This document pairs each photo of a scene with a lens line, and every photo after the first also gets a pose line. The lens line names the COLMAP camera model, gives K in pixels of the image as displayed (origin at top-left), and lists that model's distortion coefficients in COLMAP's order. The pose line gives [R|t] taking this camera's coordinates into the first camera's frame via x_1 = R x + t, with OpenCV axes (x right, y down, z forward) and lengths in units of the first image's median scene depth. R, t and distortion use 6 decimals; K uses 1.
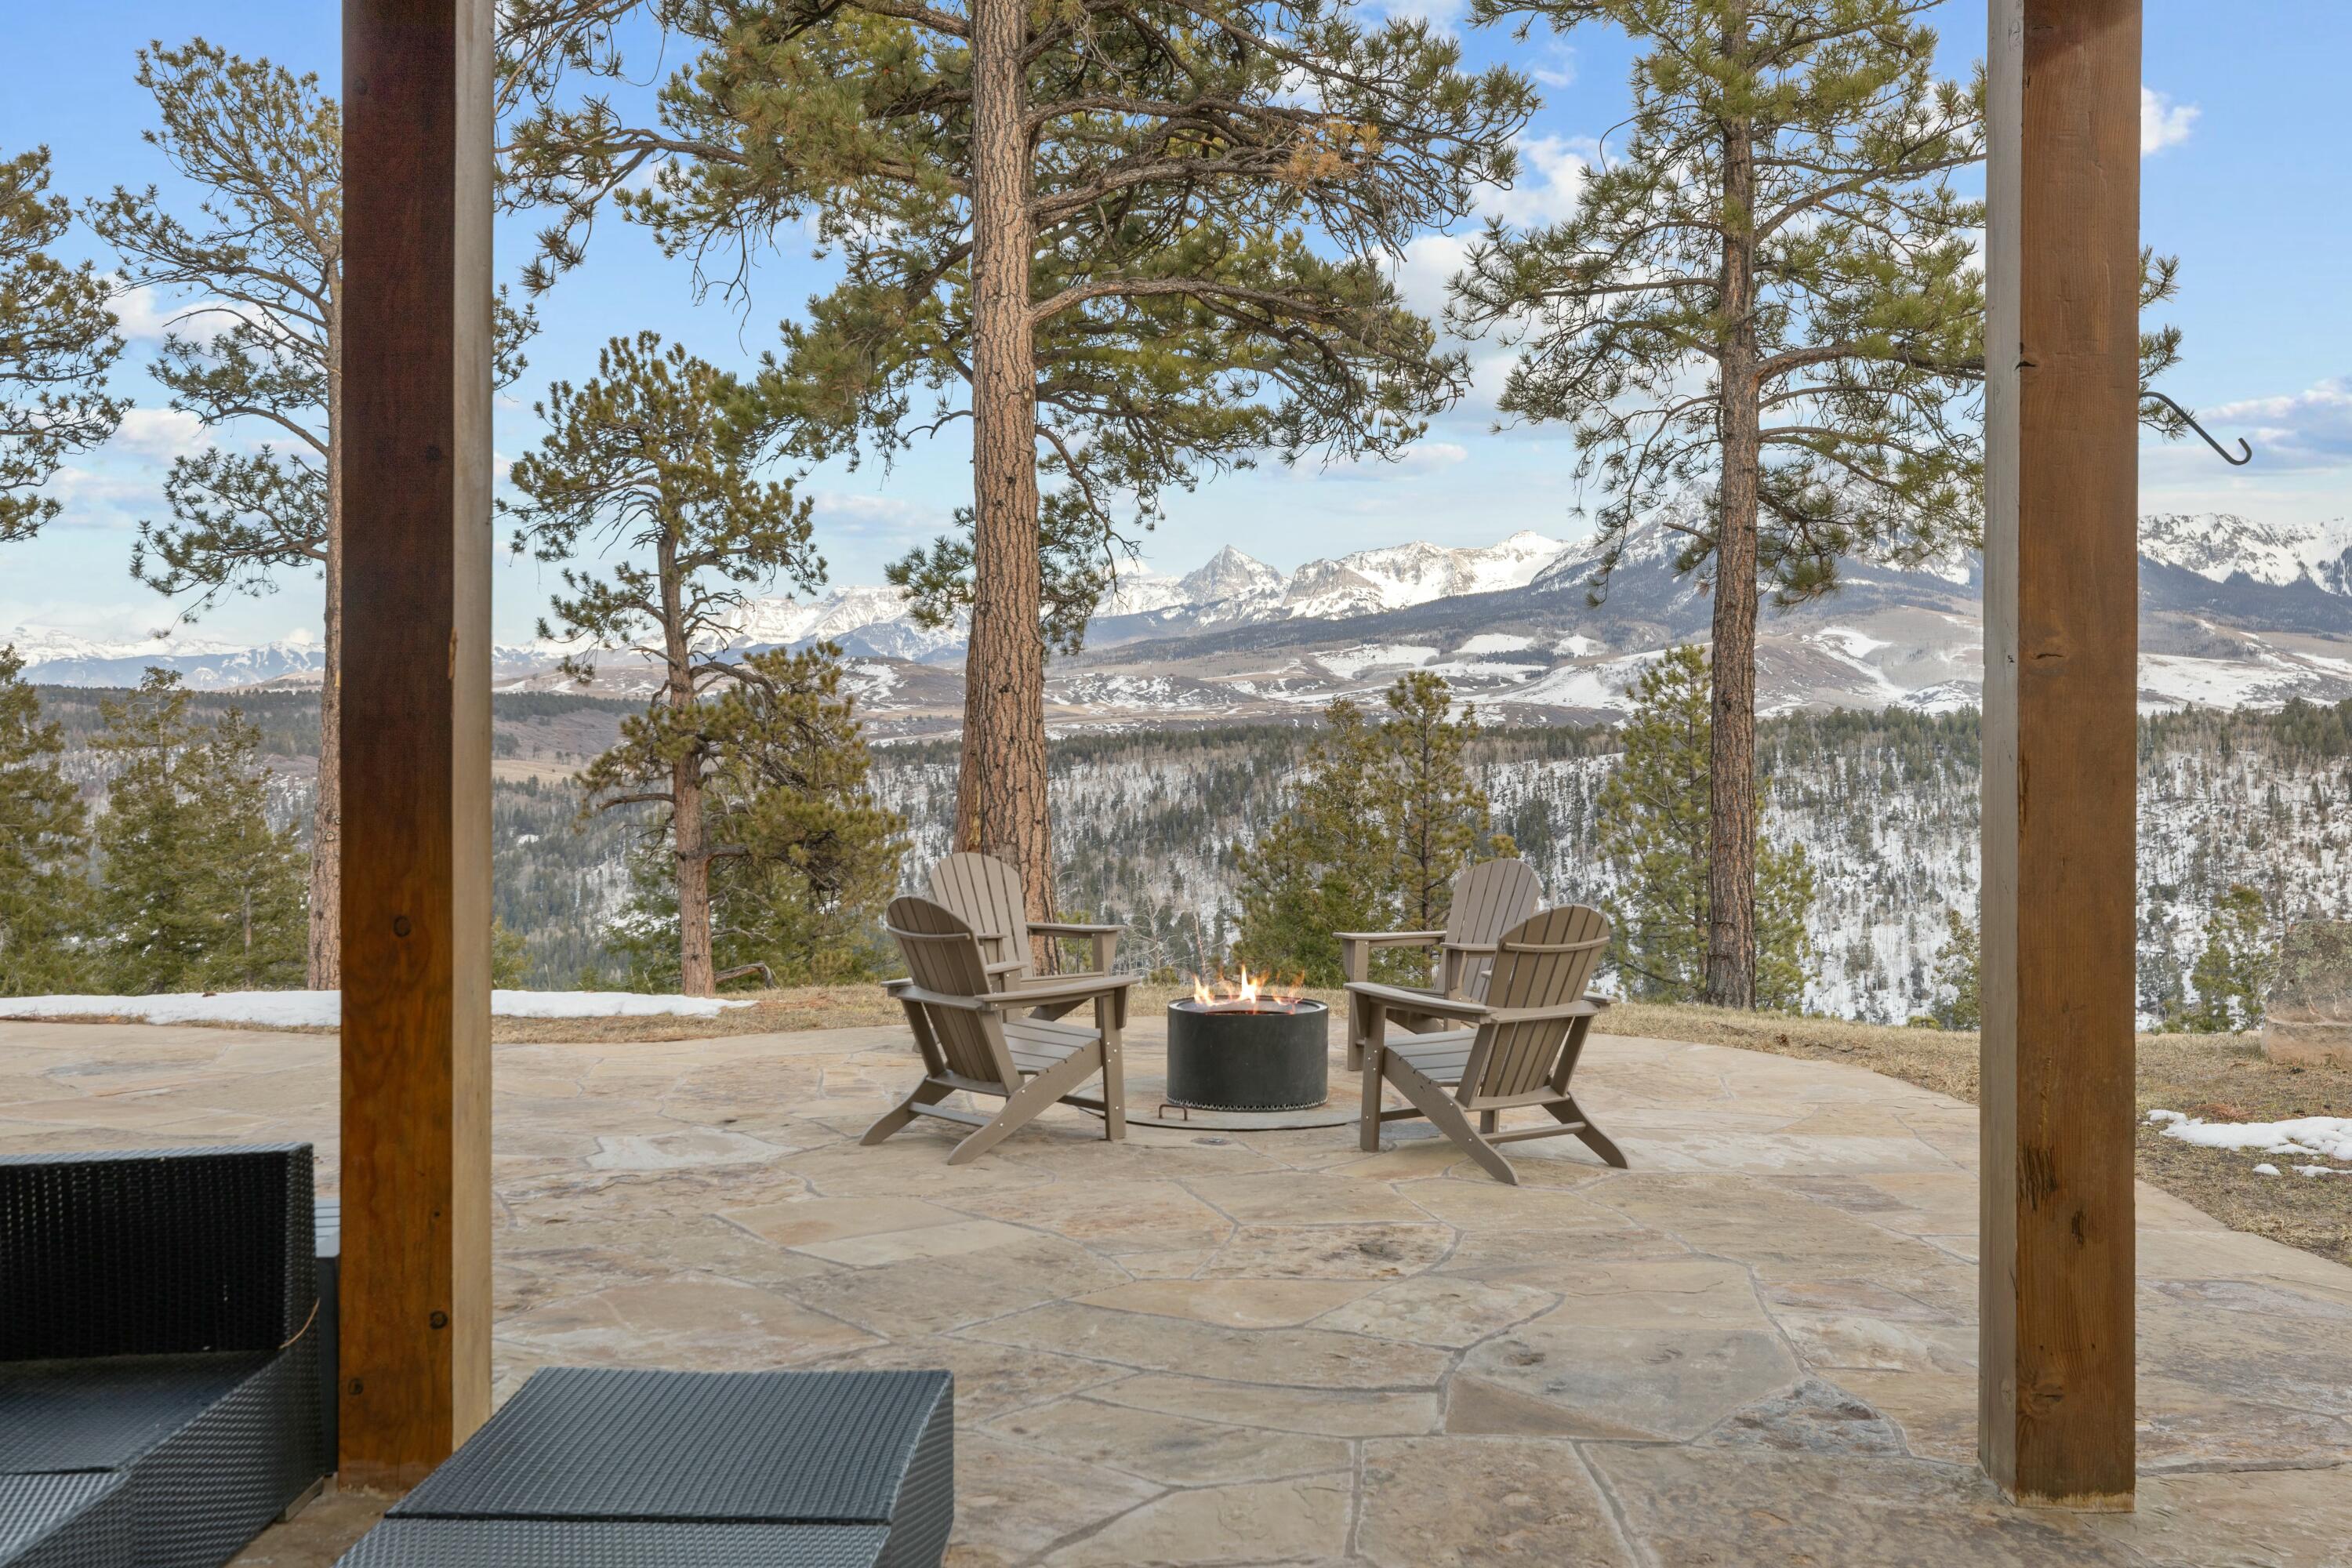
lens RADIAL K [[2301.9, 0, 1207.1], [0, 2301.9, 726.5], [0, 0, 1]] dist [0.001477, 0.020620]
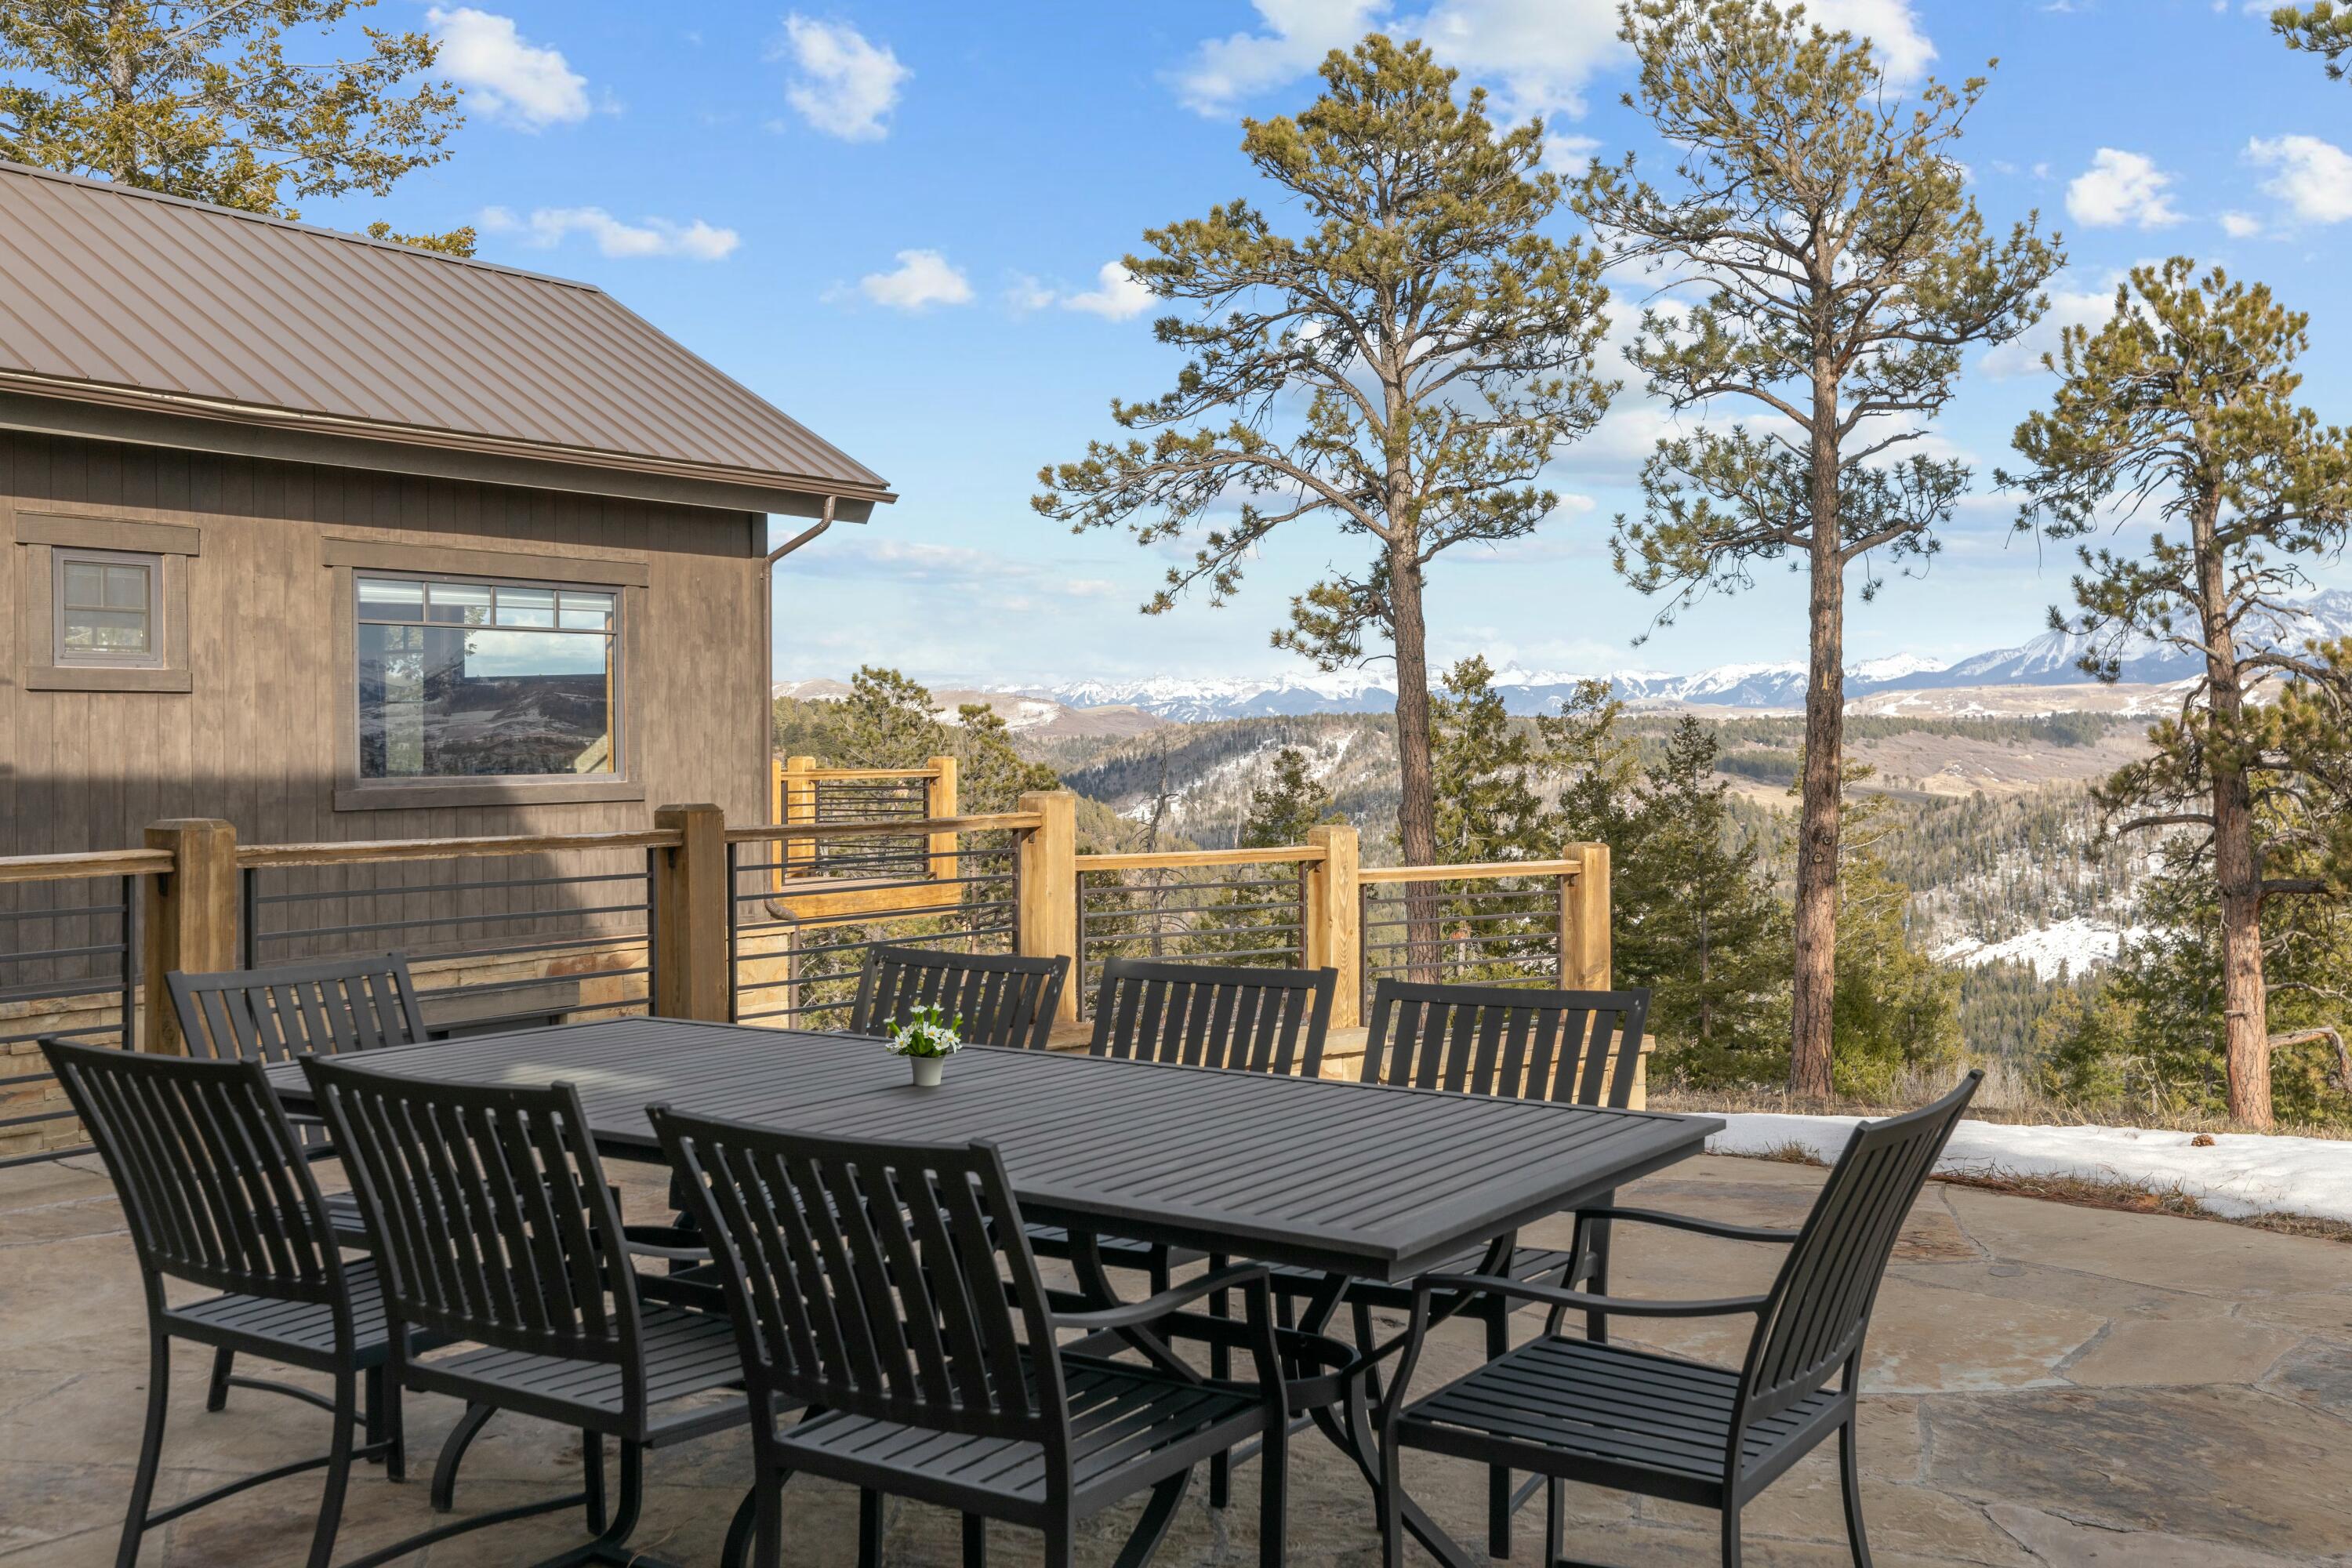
lens RADIAL K [[2301.9, 0, 1207.1], [0, 2301.9, 726.5], [0, 0, 1]] dist [0.001477, 0.020620]
pose [[0.848021, -0.007919, -0.529904, -0.104689], [0.002580, 0.999938, -0.010815, 0.005776], [0.529957, 0.007805, 0.847989, 0.116931]]
